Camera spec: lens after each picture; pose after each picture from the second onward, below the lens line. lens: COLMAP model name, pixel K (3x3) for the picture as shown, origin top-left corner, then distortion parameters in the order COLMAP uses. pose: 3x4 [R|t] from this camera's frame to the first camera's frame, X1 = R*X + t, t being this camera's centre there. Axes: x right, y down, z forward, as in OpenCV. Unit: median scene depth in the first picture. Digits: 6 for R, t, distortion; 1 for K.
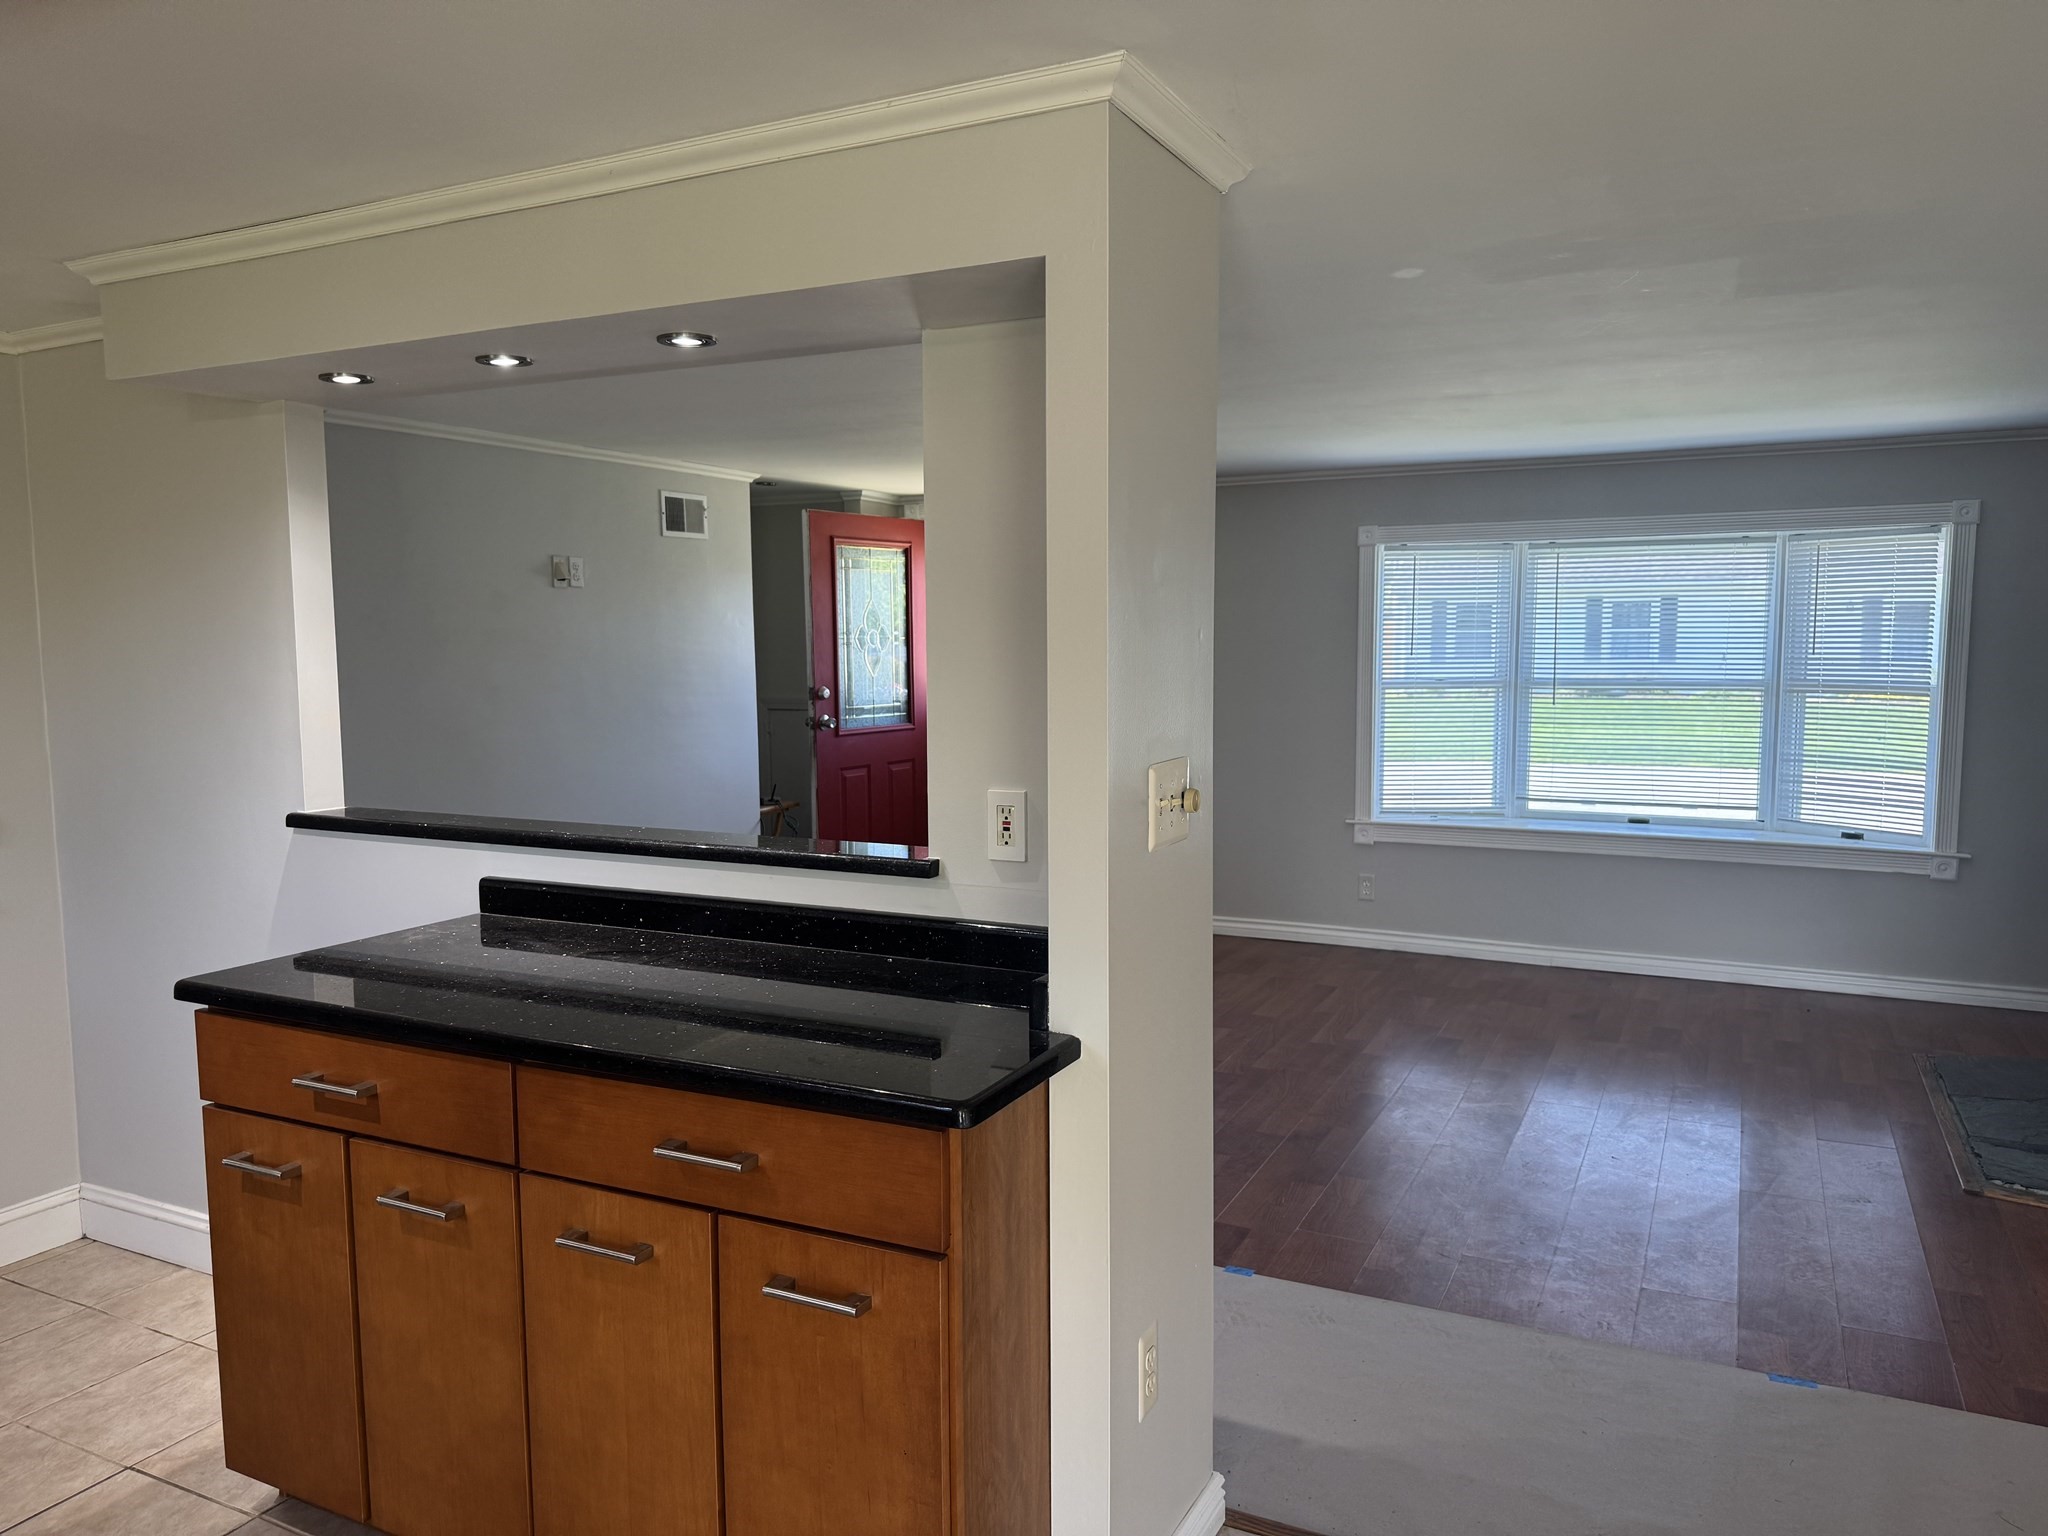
lens RADIAL K [[1436.0, 0, 1009.4], [0, 1436.0, 776.2], [0, 0, 1]] dist [0.060636, -0.073816]
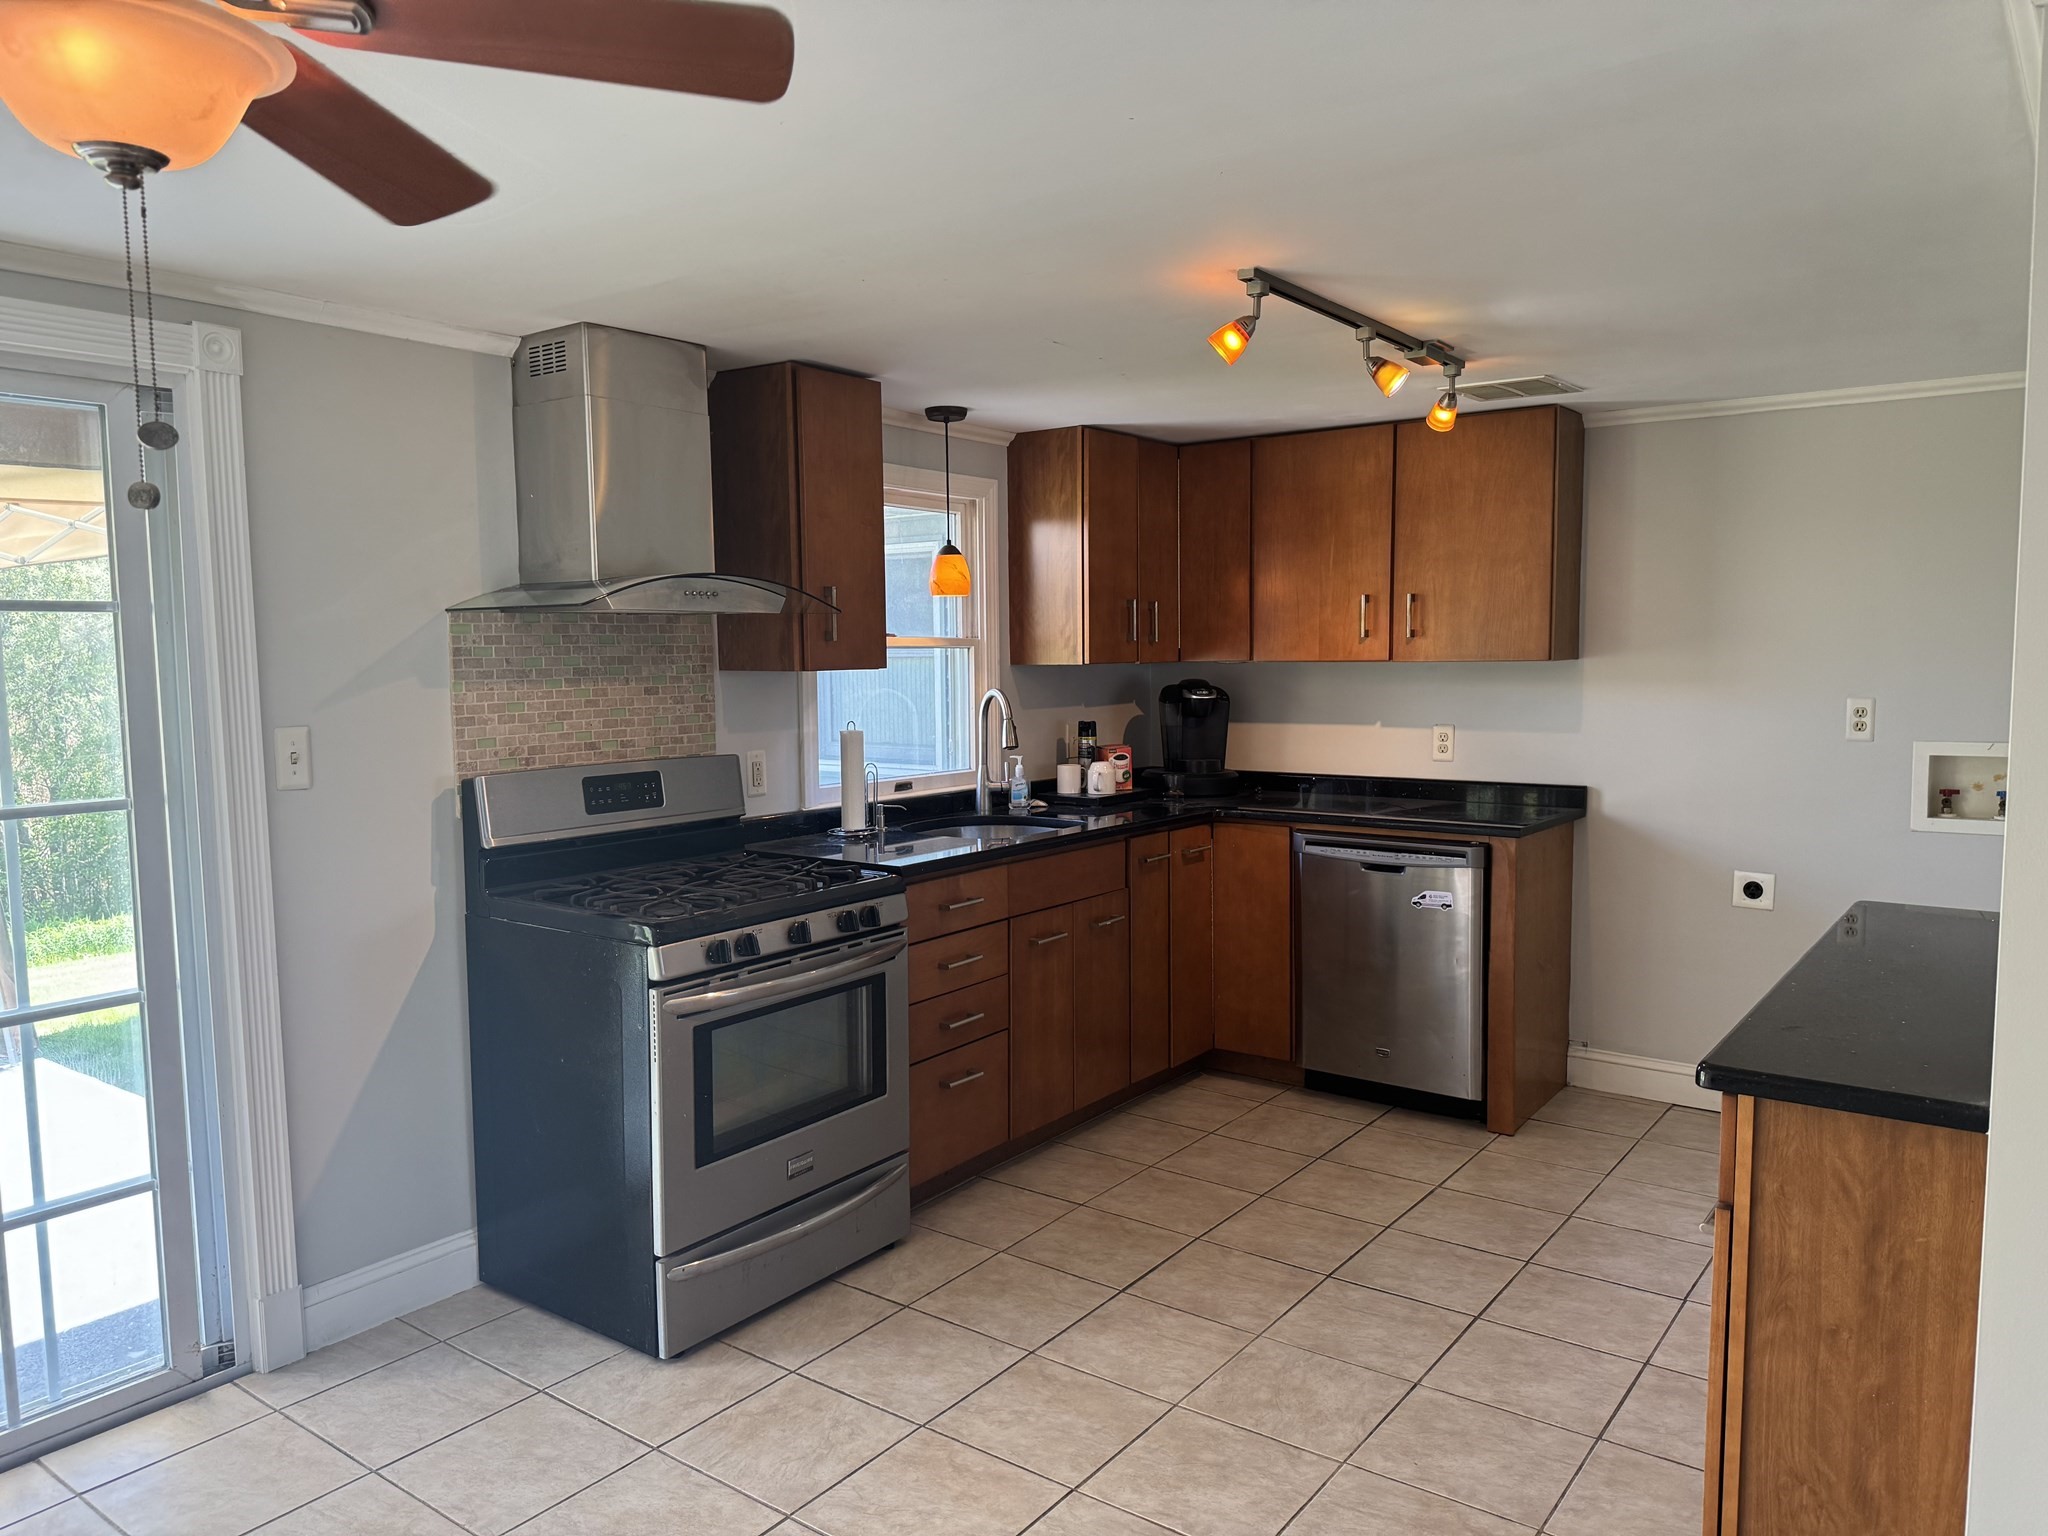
lens RADIAL K [[1436.0, 0, 1028.2], [0, 1436.0, 767.7], [0, 0, 1]] dist [0.060636, -0.073816]
pose [[-0.167731, 0.092270, -0.981505, 0.813688], [-0.083776, 0.990675, 0.107449, -0.051881], [0.982267, 0.100249, -0.158437, 0.467611]]
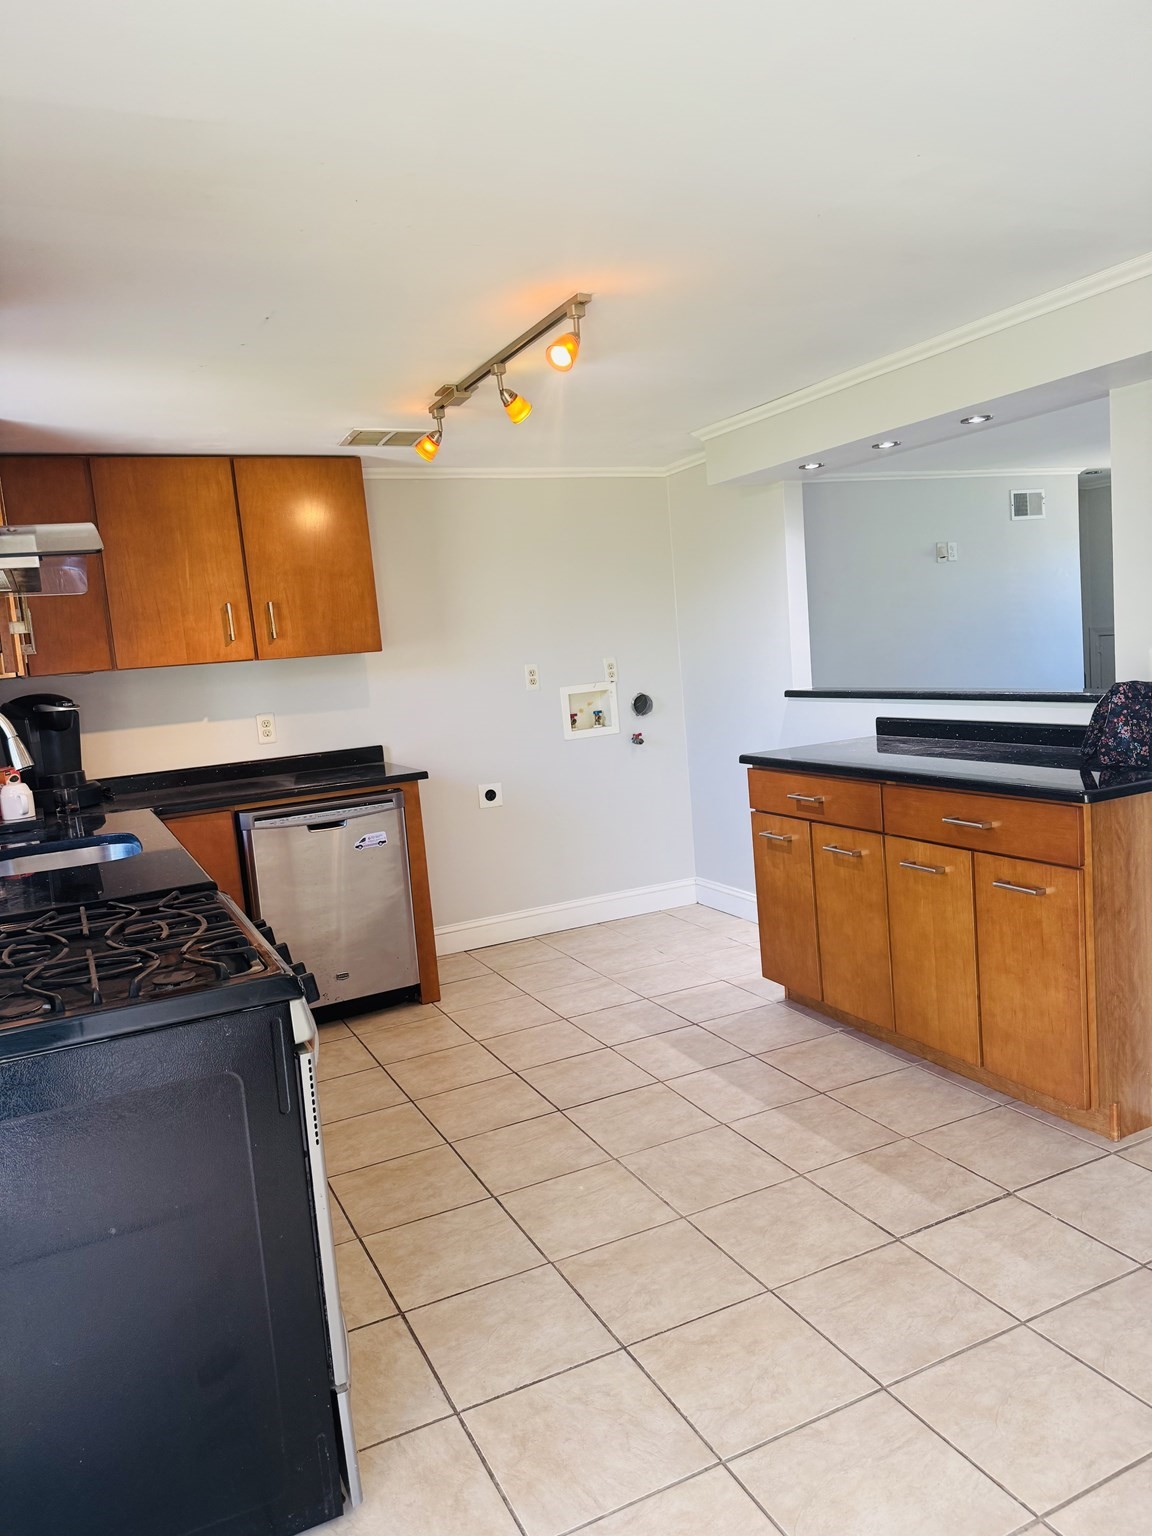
lens RADIAL K [[1077.0, 0, 574.2], [0, 1077.0, 762.6], [0, 0, 1]] dist [0.060636, -0.073816]
pose [[0.792162, 0.011244, -0.610208, 0.241548], [0.017010, 0.999035, 0.040491, 0.082184], [0.610074, -0.042455, 0.791206, -0.478271]]
